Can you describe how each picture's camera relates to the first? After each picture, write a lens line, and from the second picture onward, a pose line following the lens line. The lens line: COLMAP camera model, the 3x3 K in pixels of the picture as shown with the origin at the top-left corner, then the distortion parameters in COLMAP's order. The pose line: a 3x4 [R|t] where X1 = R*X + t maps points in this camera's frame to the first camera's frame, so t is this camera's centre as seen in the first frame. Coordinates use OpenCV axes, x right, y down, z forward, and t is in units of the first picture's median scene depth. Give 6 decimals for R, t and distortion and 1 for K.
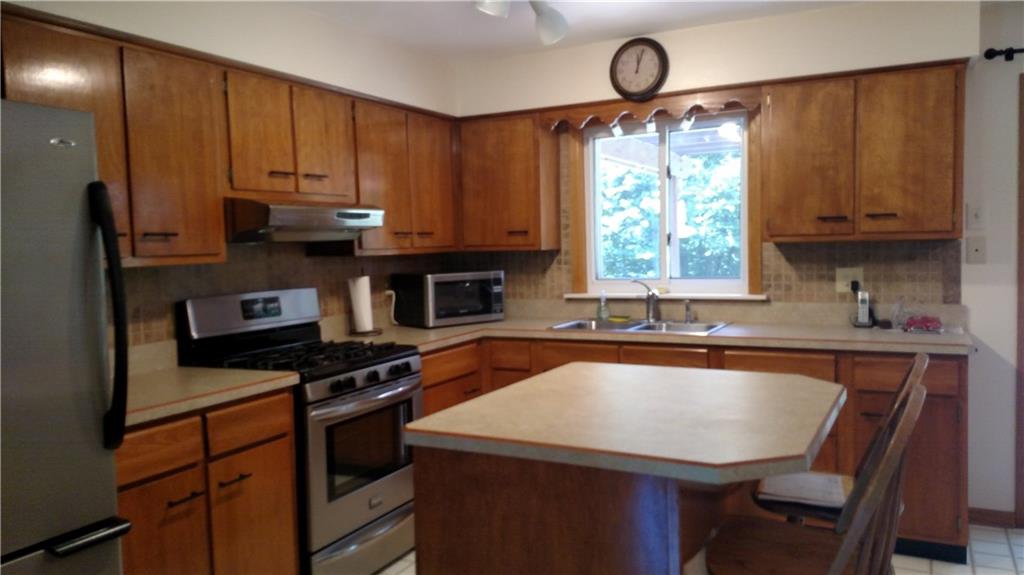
lens RADIAL K [[839.9, 0, 506.6], [0, 839.9, 285.0], [0, 0, 1]] dist [0.120160, -0.133513]
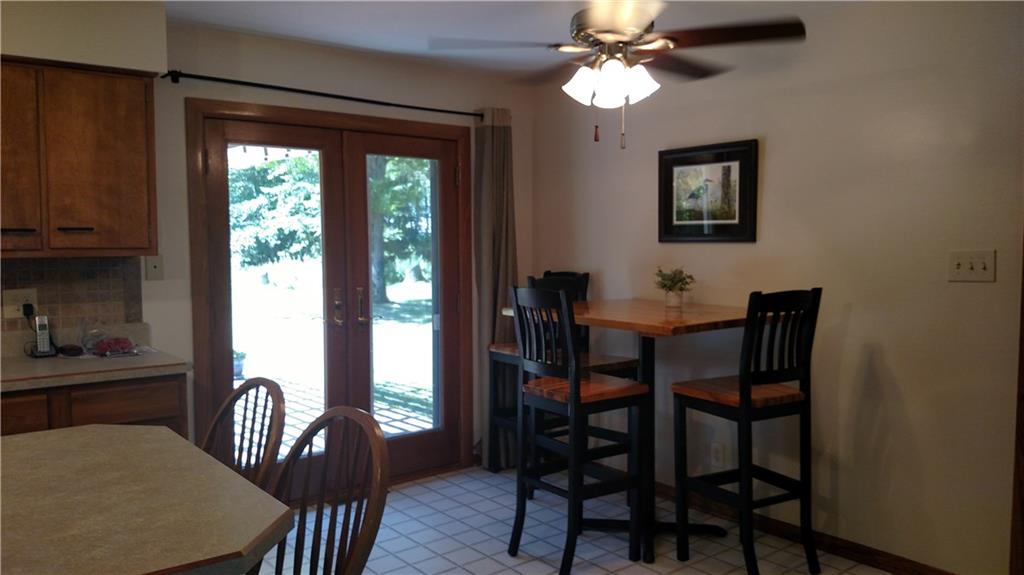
lens RADIAL K [[839.9, 0, 507.4], [0, 839.9, 281.1], [0, 0, 1]] dist [0.120160, -0.133513]
pose [[0.415016, -0.031692, 0.909262, -0.183507], [0.043224, 0.998951, 0.015089, -0.020975], [-0.908787, 0.033040, 0.415951, 0.215684]]
